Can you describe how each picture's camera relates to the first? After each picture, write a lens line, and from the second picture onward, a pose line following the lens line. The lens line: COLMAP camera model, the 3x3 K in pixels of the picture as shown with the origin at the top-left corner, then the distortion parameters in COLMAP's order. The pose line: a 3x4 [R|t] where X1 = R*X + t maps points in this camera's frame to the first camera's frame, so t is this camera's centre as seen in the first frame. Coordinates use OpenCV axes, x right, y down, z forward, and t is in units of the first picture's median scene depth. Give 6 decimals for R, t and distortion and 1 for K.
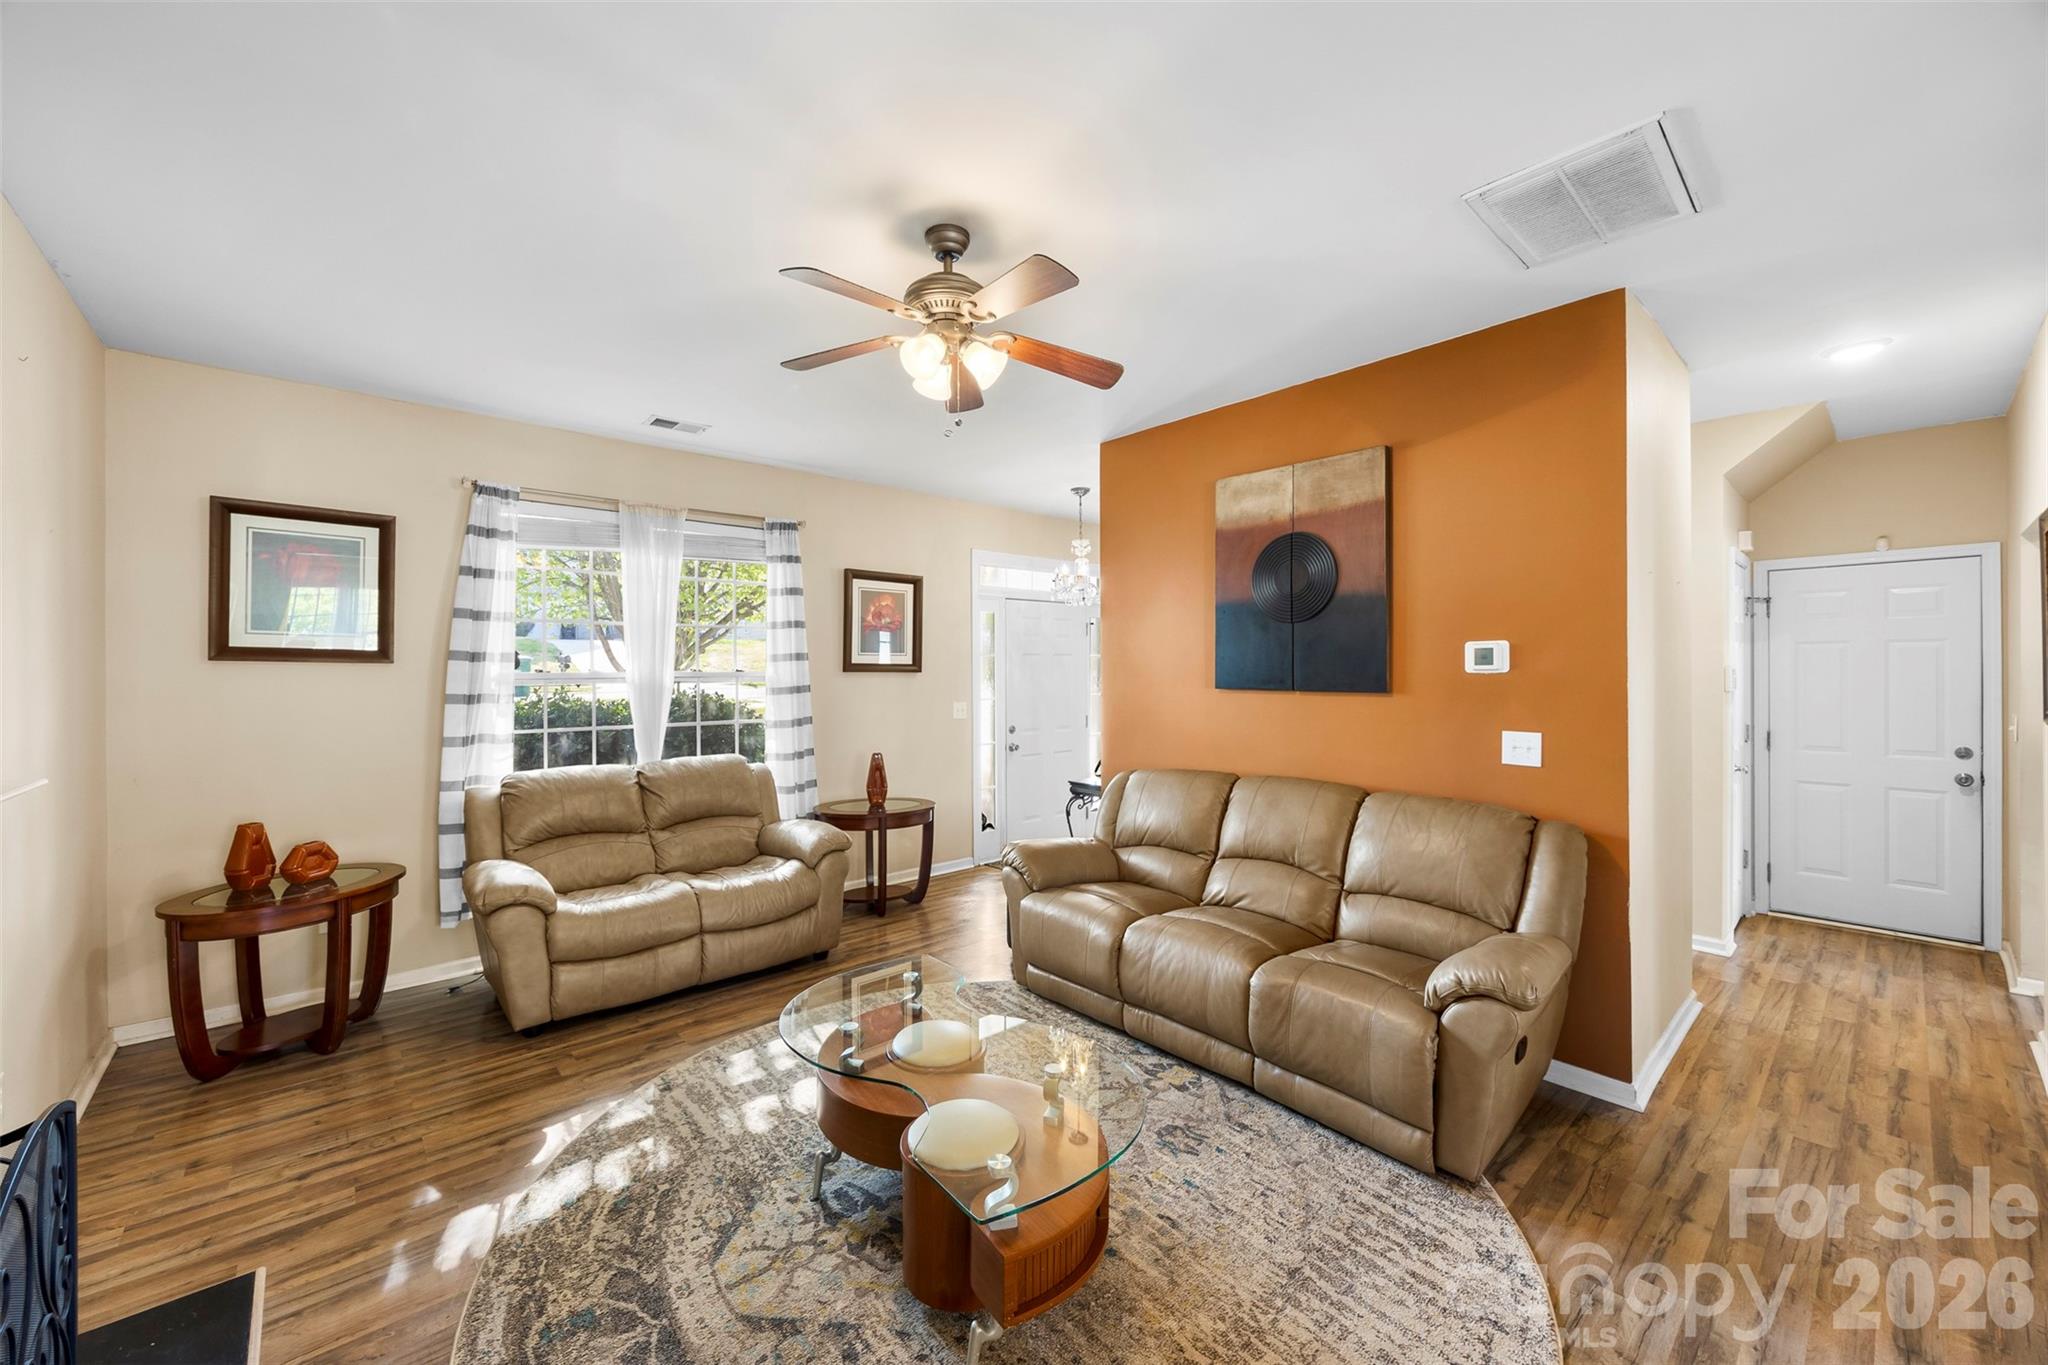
lens RADIAL K [[806.1, 0, 1014.2], [0, 806.1, 673.7], [0, 0, 1]] dist [0.003548, 0.000810]
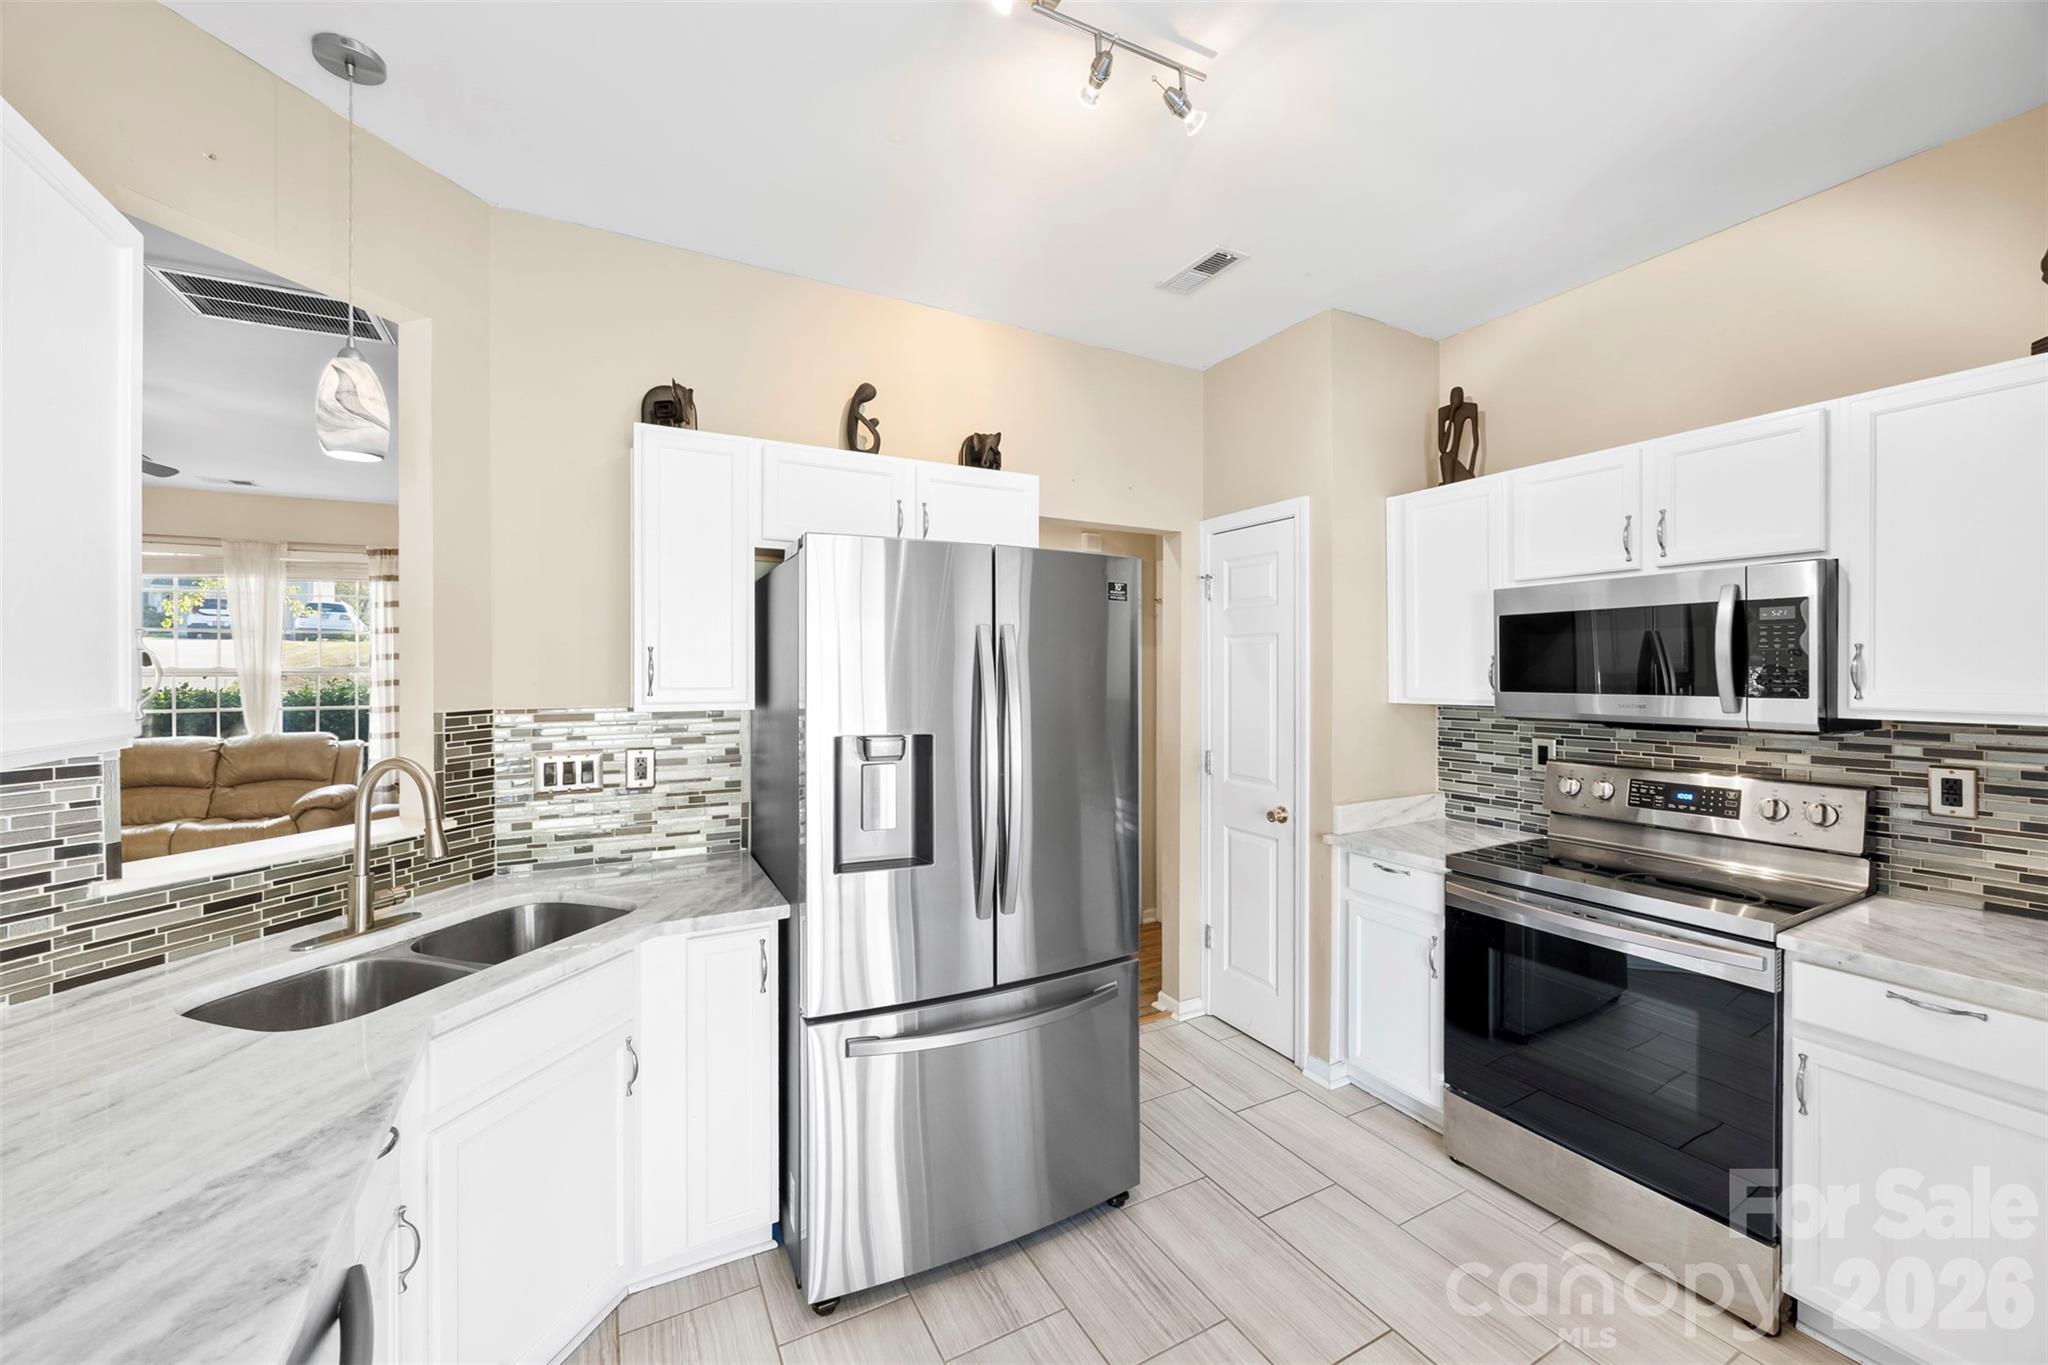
lens RADIAL K [[806.1, 0, 1026.7], [0, 806.1, 673.2], [0, 0, 1]] dist [0.003548, 0.000810]
pose [[0.968459, 0.008652, -0.249025, 1.127650], [-0.007799, 0.999960, 0.004413, -0.008961], [0.249053, -0.002332, 0.968487, 0.037008]]
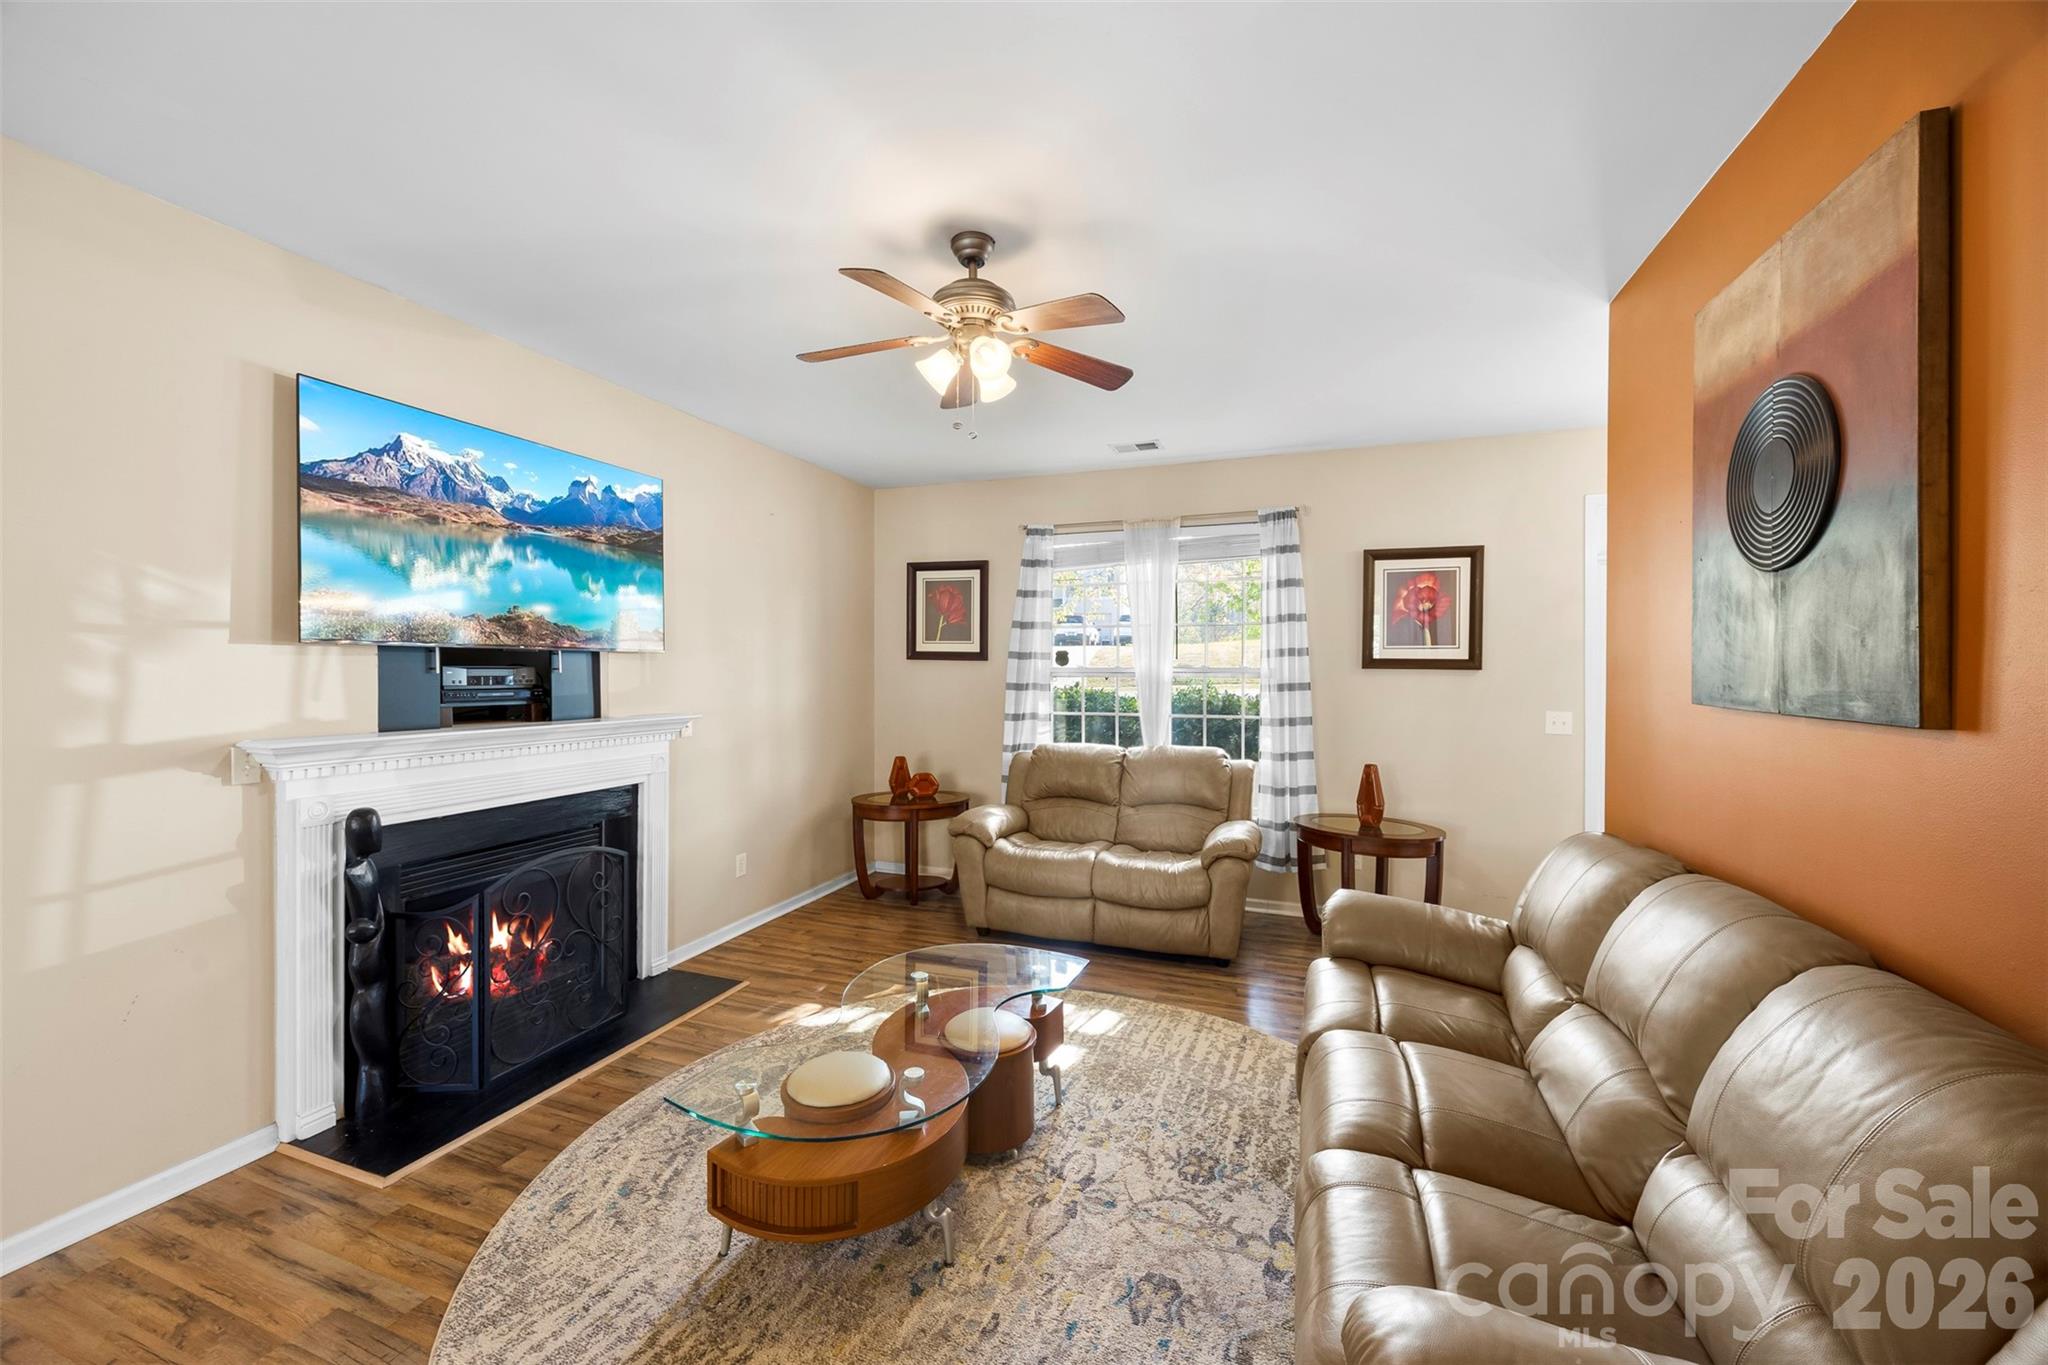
lens RADIAL K [[806.1, 0, 1017.1], [0, 806.1, 673.5], [0, 0, 1]] dist [0.003548, 0.000810]
pose [[0.461019, 0.011996, -0.887309, 0.478171], [-0.006156, 0.999928, 0.010320, -0.004306], [0.887369, 0.000705, 0.461060, 0.323683]]
